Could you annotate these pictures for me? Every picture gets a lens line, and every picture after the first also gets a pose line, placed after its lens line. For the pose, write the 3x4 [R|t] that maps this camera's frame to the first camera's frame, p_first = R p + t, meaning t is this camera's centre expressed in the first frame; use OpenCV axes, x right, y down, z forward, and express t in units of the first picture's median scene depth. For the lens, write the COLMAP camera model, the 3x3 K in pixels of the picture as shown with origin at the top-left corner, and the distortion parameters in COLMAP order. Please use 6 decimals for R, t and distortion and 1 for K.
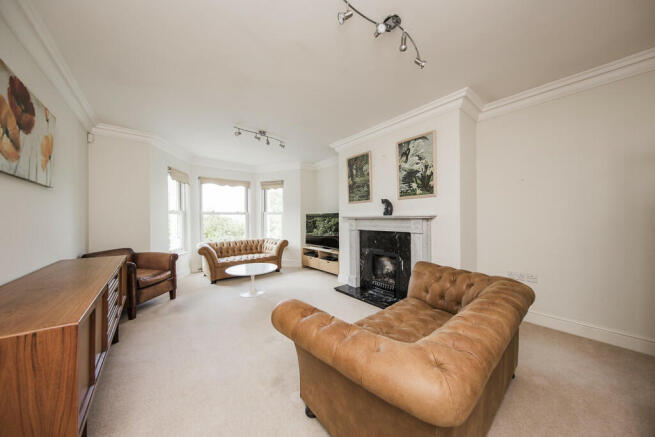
lens RADIAL K [[207.4, 0, 324.2], [0, 207.4, 219.5], [0, 0, 1]] dist [-0.000363, -0.001039]
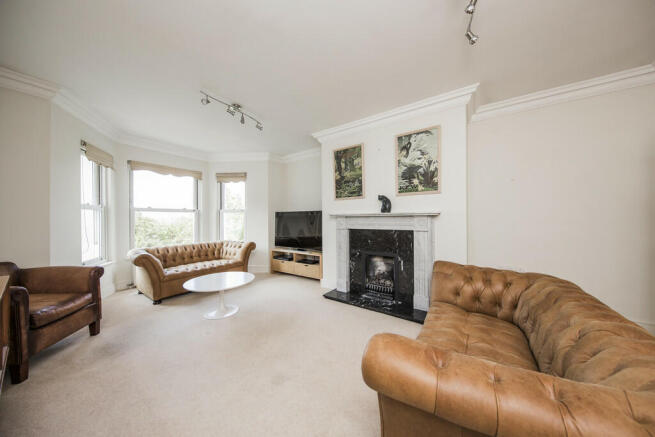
lens RADIAL K [[207.4, 0, 324.4], [0, 207.4, 219.9], [0, 0, 1]] dist [-0.000363, -0.001039]
pose [[0.965376, 0.001629, 0.260856, -0.183308], [-0.001073, 0.999997, -0.002275, 0.012714], [-0.260858, 0.001916, 0.965375, 0.155004]]
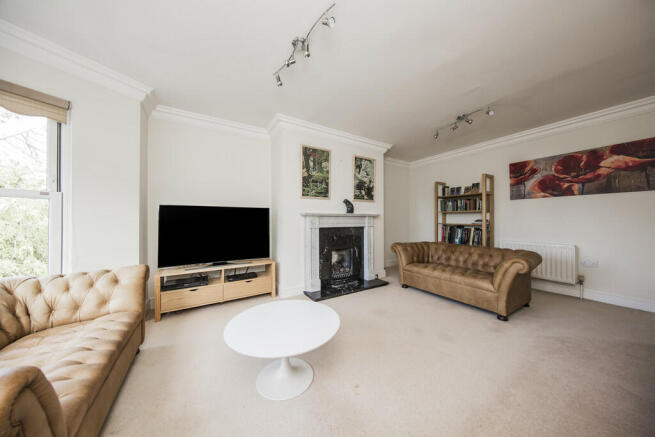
lens RADIAL K [[207.4, 0, 324.3], [0, 207.4, 216.8], [0, 0, 1]] dist [-0.000363, -0.001039]
pose [[0.132891, 0.013244, 0.991042, -0.794069], [0.002448, 0.999903, -0.013690, 0.013274], [-0.991128, 0.004245, 0.132845, 0.889968]]
